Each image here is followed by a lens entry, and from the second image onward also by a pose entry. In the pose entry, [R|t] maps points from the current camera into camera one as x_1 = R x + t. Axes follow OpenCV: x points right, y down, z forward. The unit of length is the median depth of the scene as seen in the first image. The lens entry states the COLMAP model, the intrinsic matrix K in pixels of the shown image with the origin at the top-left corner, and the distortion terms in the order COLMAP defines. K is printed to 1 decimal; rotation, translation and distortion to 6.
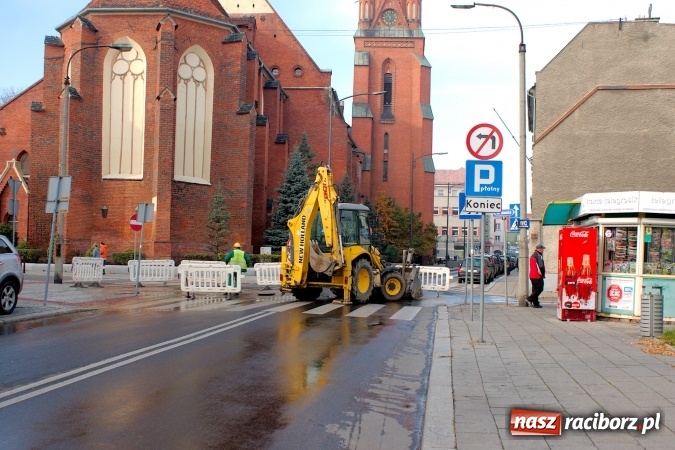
lens RADIAL K [[735.6, 0, 337.5], [0, 735.6, 225.0], [0, 0, 1]] dist [-0.082018, 0.015046]
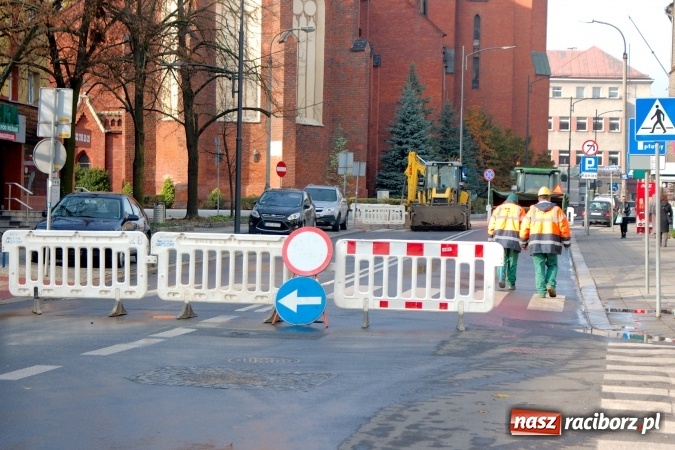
lens RADIAL K [[1812.5, 0, 337.5], [0, 1812.5, 225.0], [0, 0, 1]] dist [0.041576, 0.387776]
pose [[0.999698, -0.005415, 0.023974, -0.207675], [0.004117, 0.998539, 0.053877, -0.052039], [-0.024231, -0.053762, 0.998260, -1.331618]]
